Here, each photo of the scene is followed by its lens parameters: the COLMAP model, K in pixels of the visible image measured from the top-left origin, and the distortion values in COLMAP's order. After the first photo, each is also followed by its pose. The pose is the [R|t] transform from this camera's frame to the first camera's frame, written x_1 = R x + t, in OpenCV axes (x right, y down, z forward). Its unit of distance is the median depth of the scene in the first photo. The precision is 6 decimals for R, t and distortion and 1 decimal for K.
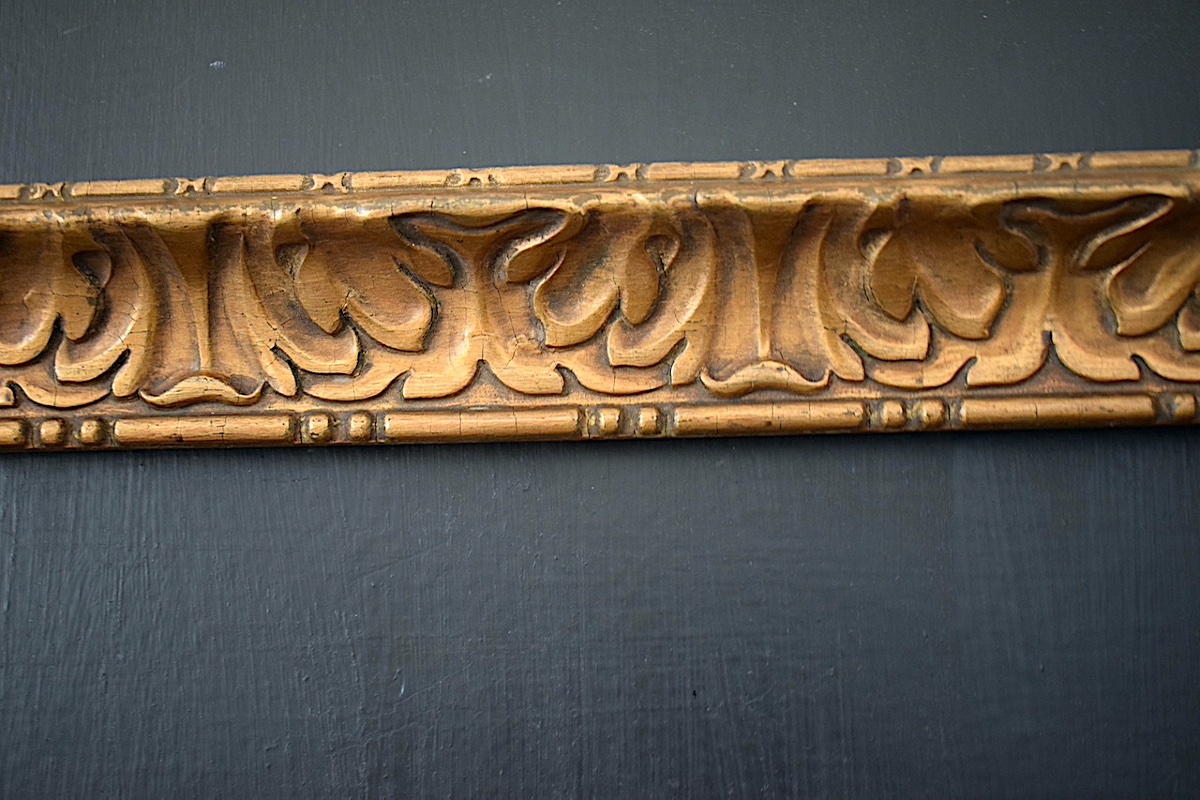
lens RADIAL K [[1366.1, 0, 596.6], [0, 1366.1, 395.4], [0, 0, 1]] dist [-0.035650, 0.000000]
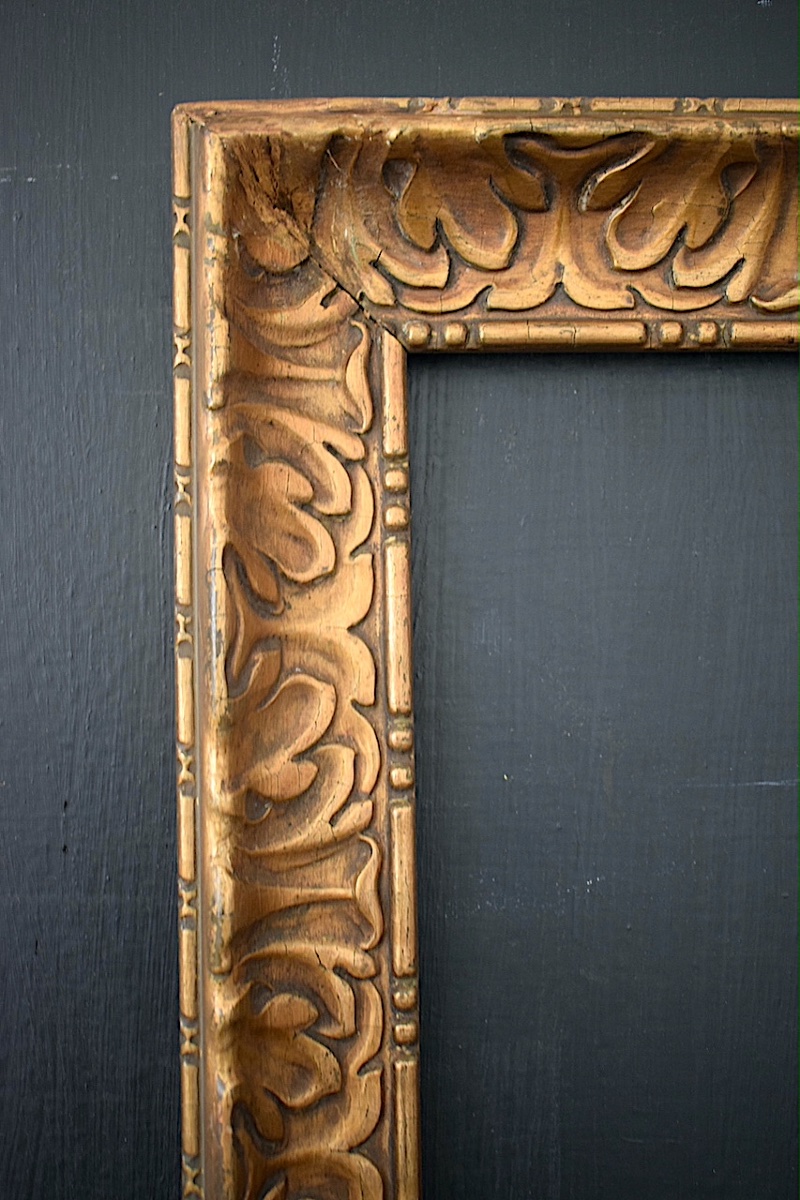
lens RADIAL K [[1366.1, 0, 404.3], [0, 1366.1, 599.7], [0, 0, 1]] dist [-0.035650, 0.000000]
pose [[0.998973, 0.015022, 0.042749, -0.675134], [-0.020346, 0.991699, 0.126963, 0.108220], [-0.040486, -0.127702, 0.990986, -0.119633]]
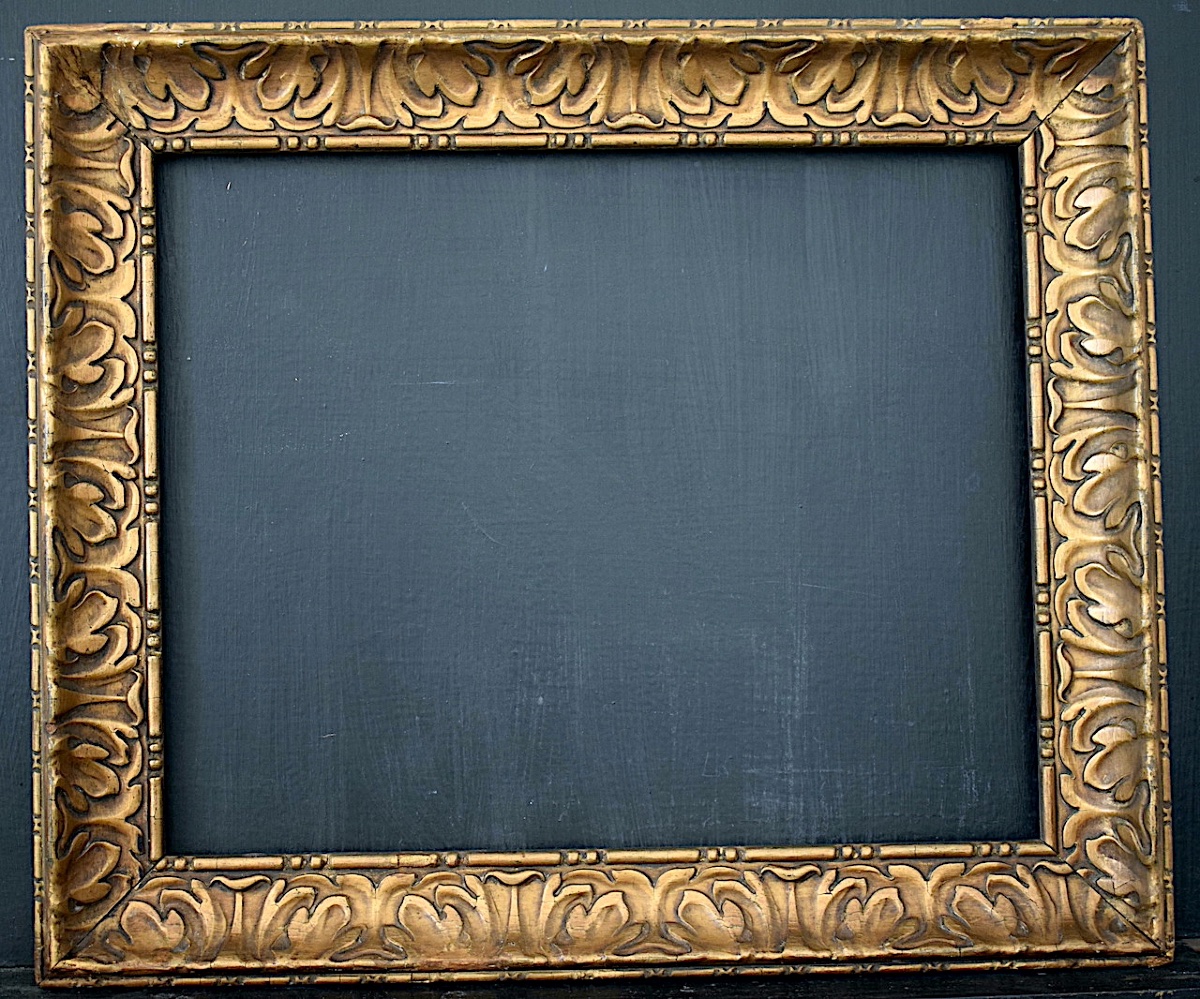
lens RADIAL K [[1938.2, 0, 591.3], [0, 1938.2, 475.7], [0, 0, 1]] dist [-0.024979, 0.000000]
pose [[0.997326, 0.005164, 0.072893, -0.162632], [-0.013939, 0.992629, 0.120390, 0.174448], [-0.071734, -0.121084, 0.990047, -2.079570]]
